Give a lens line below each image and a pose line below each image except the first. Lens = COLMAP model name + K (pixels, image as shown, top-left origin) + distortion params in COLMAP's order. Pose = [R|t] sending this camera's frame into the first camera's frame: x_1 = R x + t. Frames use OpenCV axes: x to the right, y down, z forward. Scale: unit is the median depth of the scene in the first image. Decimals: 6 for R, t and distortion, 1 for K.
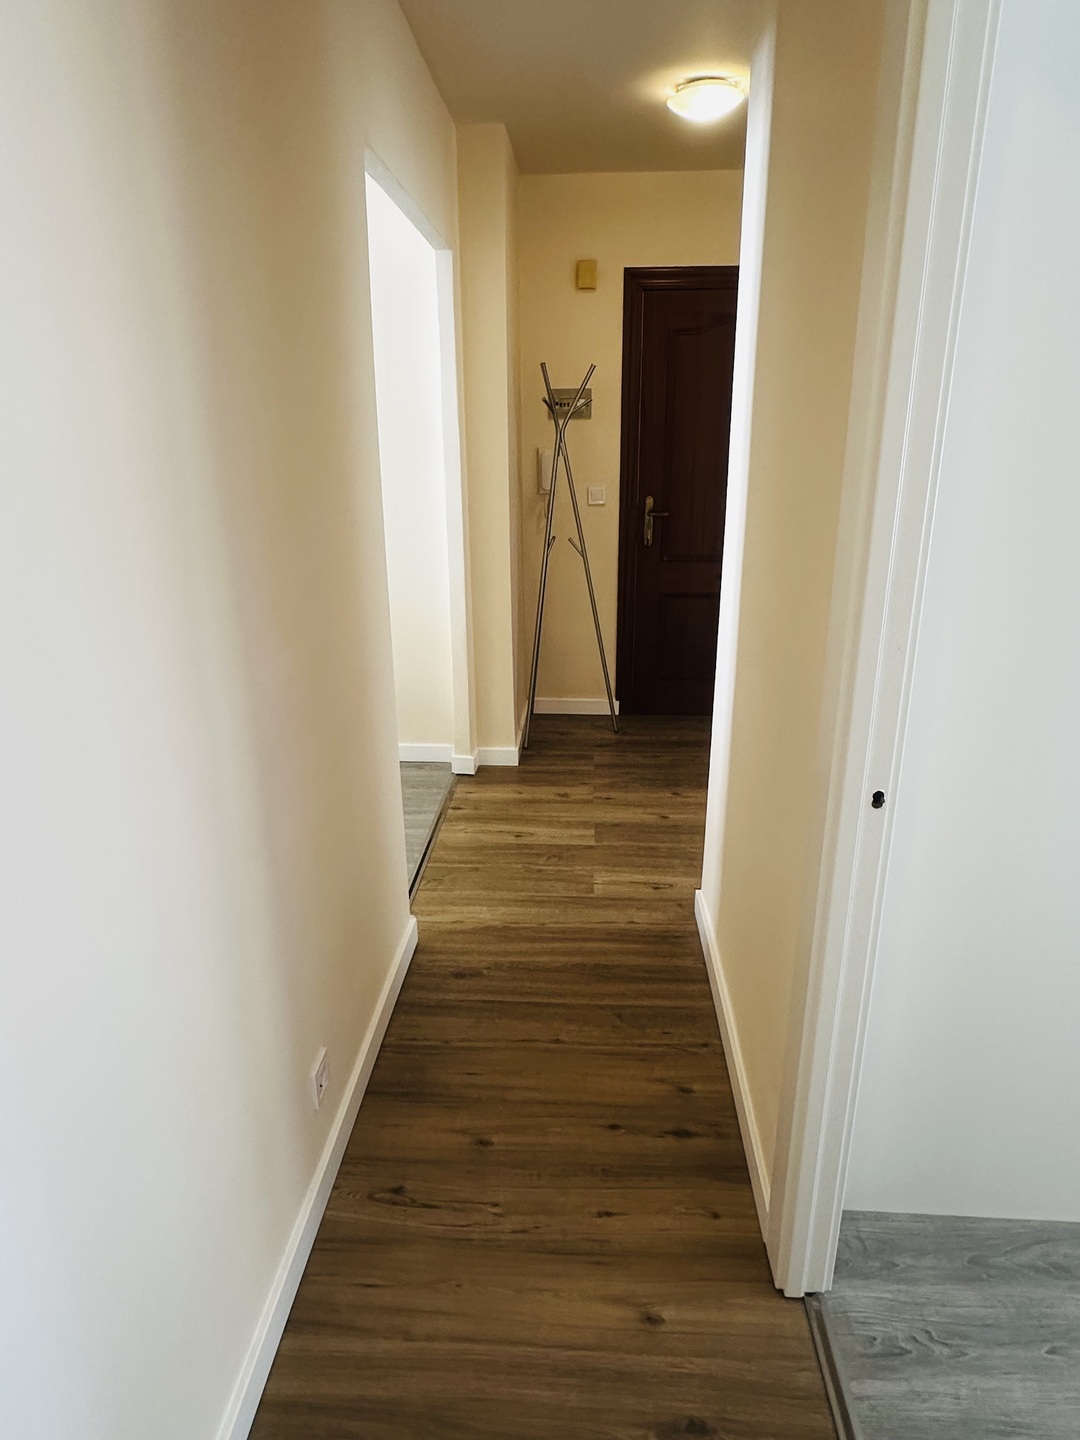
lens RADIAL K [[880.1, 0, 540.0], [0, 880.1, 720.0], [0, 0, 1]] dist [-0.001058, 0.000706]
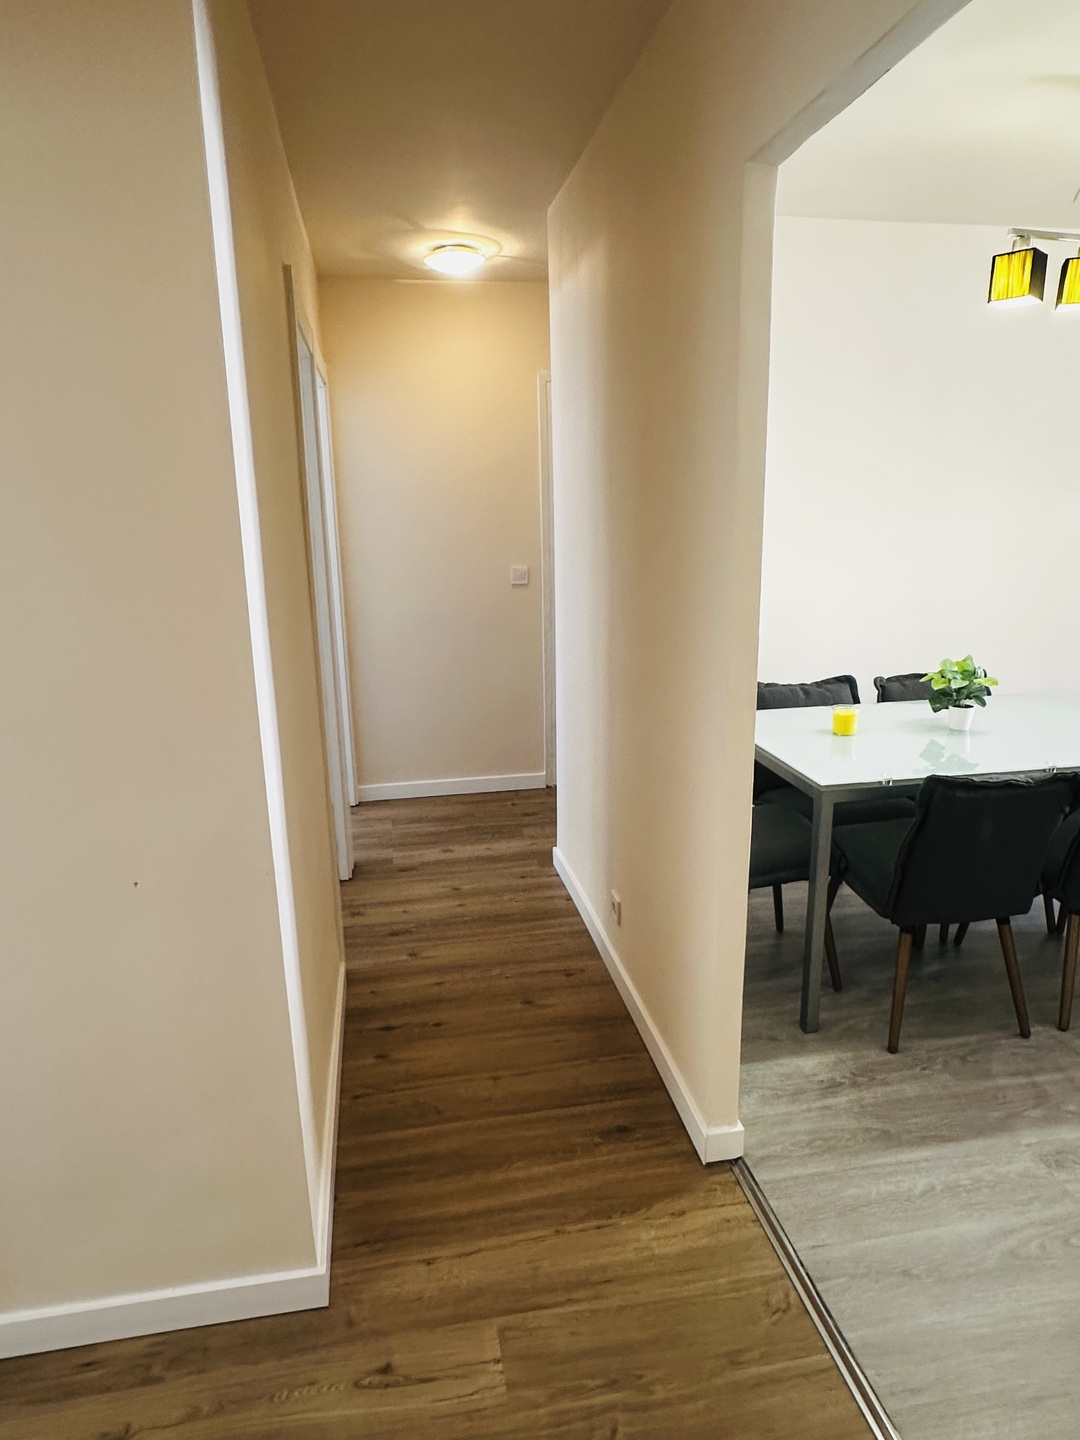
lens RADIAL K [[880.1, 0, 540.0], [0, 880.1, 720.0], [0, 0, 1]] dist [-0.001058, 0.000706]
pose [[-0.971930, 0.077894, -0.222003, 0.151200], [-0.054831, 0.842625, 0.535703, -0.514876], [0.228794, 0.532838, -0.814701, 1.463052]]
